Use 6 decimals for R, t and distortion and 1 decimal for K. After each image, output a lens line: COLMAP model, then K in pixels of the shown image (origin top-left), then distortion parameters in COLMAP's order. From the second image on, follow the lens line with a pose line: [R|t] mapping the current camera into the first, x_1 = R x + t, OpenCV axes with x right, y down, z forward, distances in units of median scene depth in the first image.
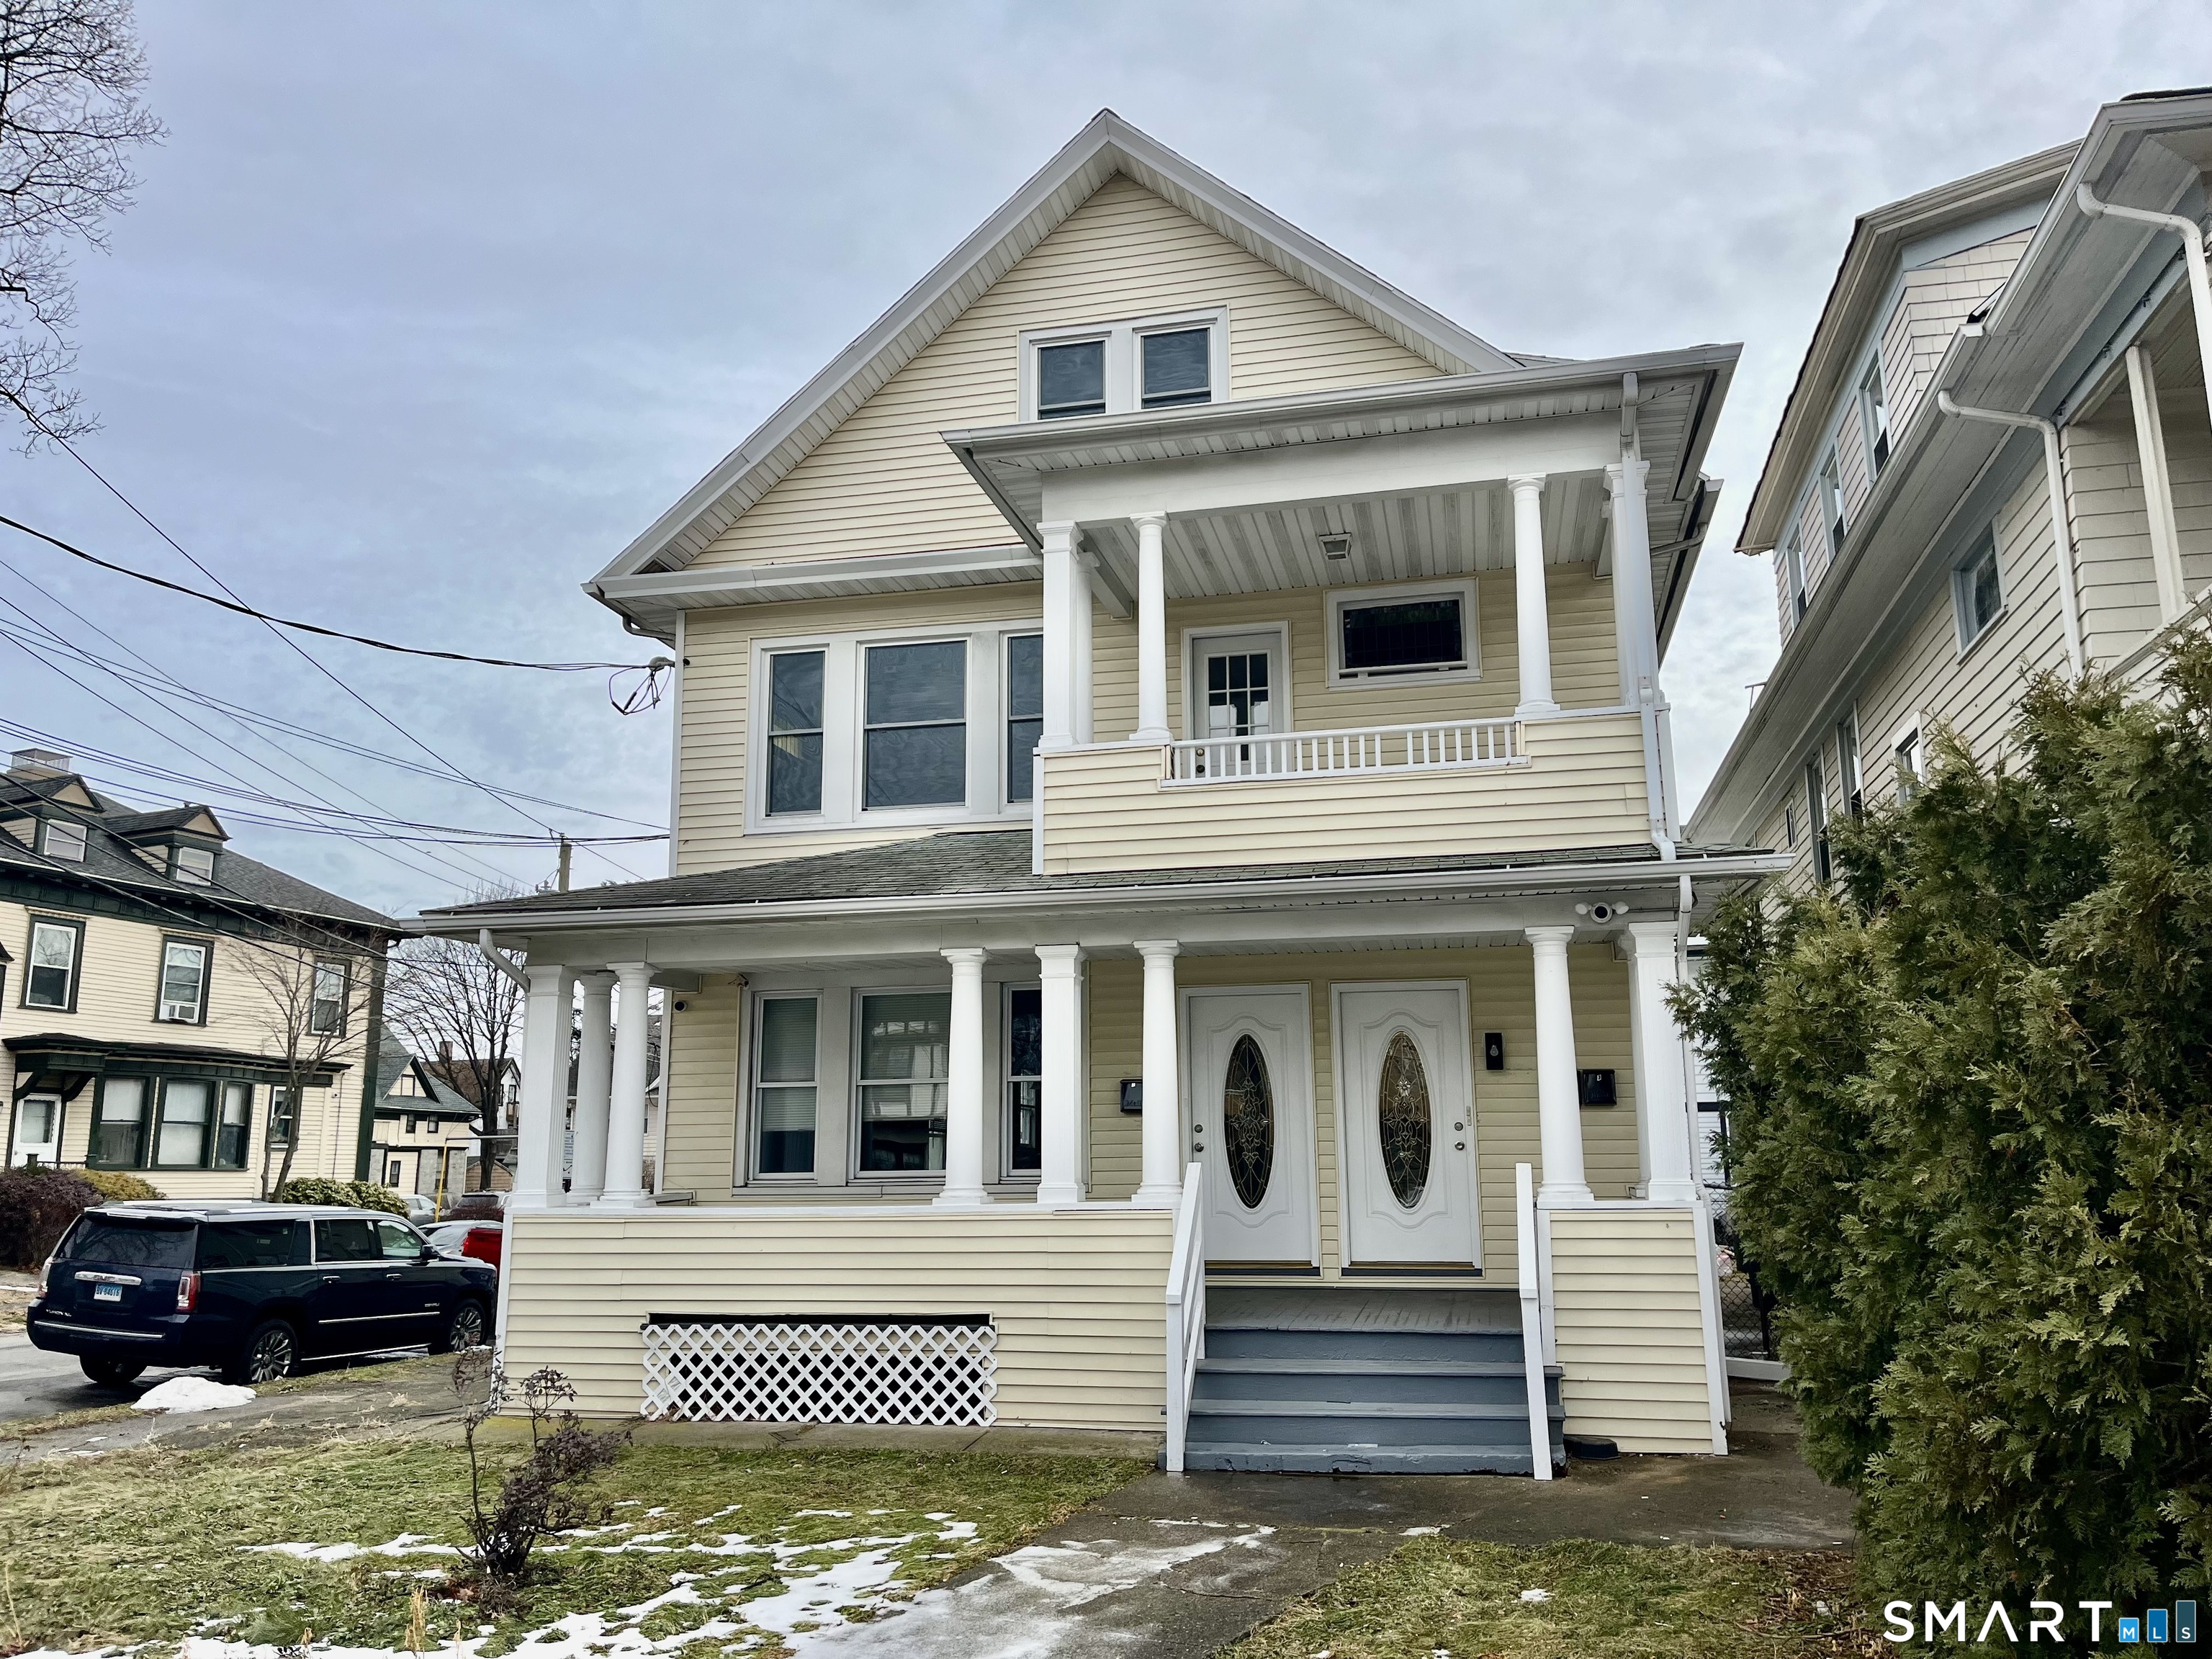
lens RADIAL K [[1680.6, 0, 1126.8], [0, 1680.6, 835.6], [0, 0, 1]] dist [0.059757, -0.064553]
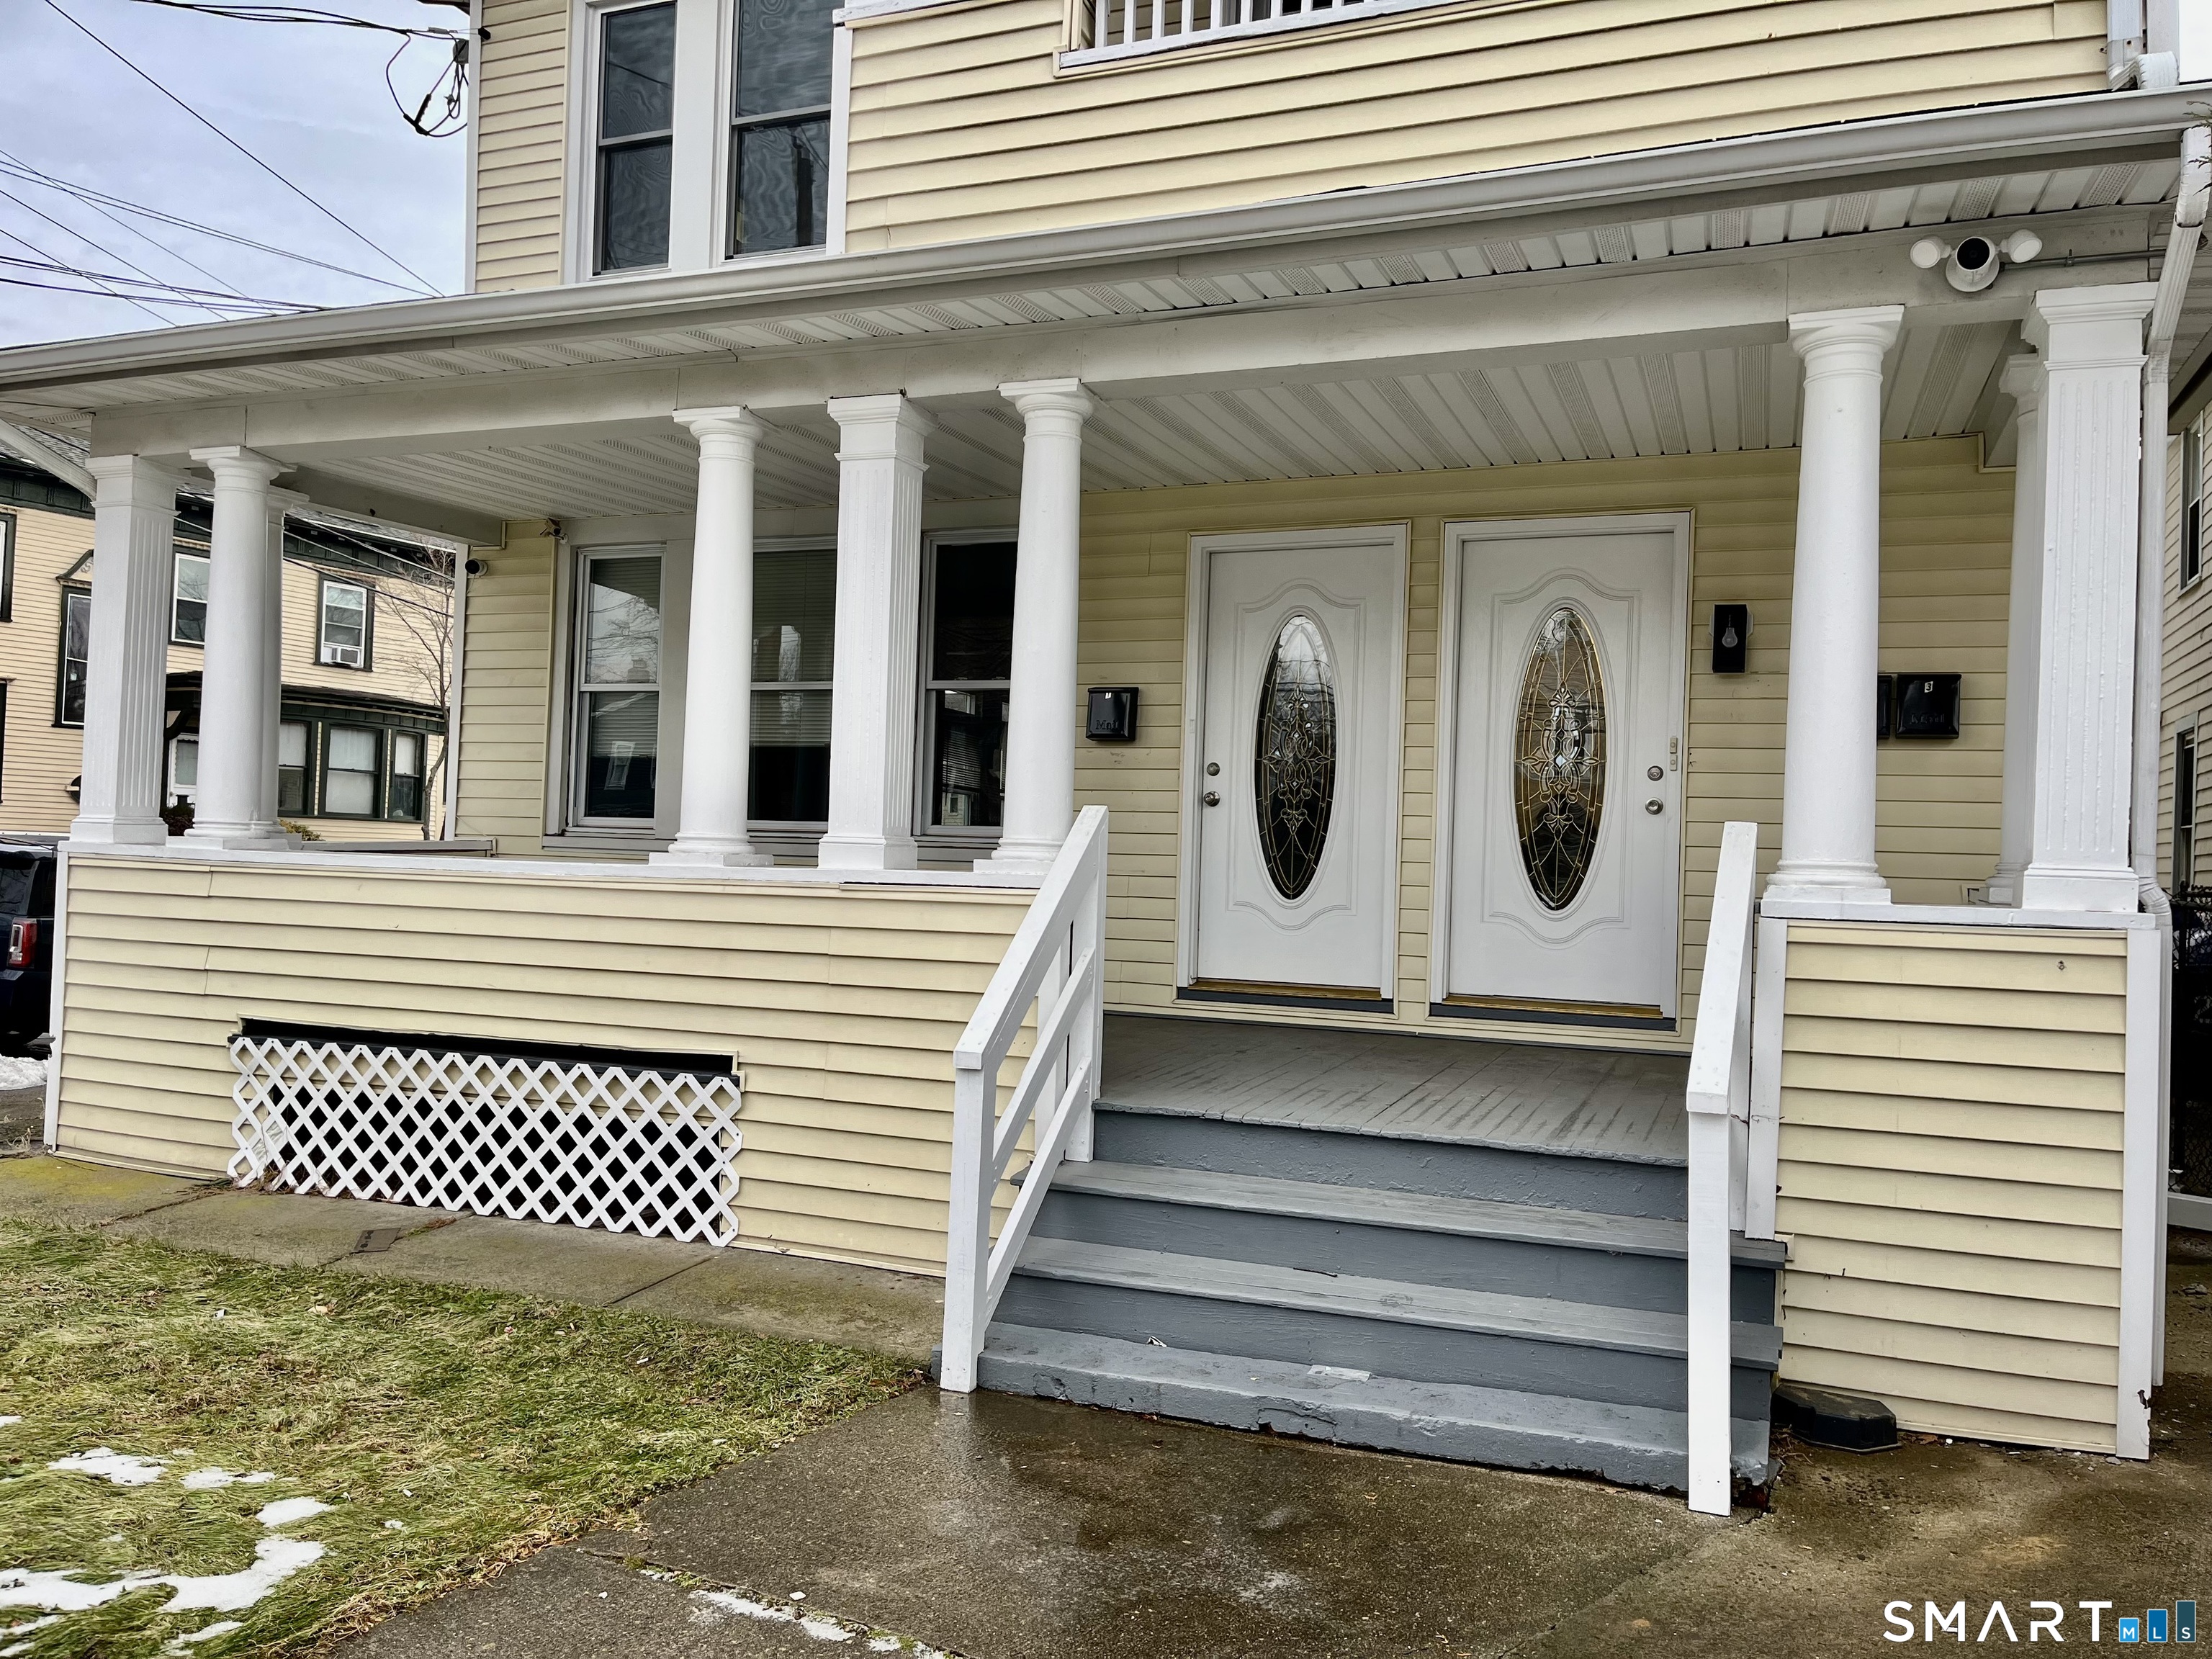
lens RADIAL K [[1680.6, 0, 1132.7], [0, 1680.6, 841.3], [0, 0, 1]] dist [0.059757, -0.064553]
pose [[0.985639, 0.037881, -0.164563, 0.119595], [-0.007570, 0.983447, 0.181040, 0.094556], [0.168697, -0.177194, 0.969610, 0.420930]]
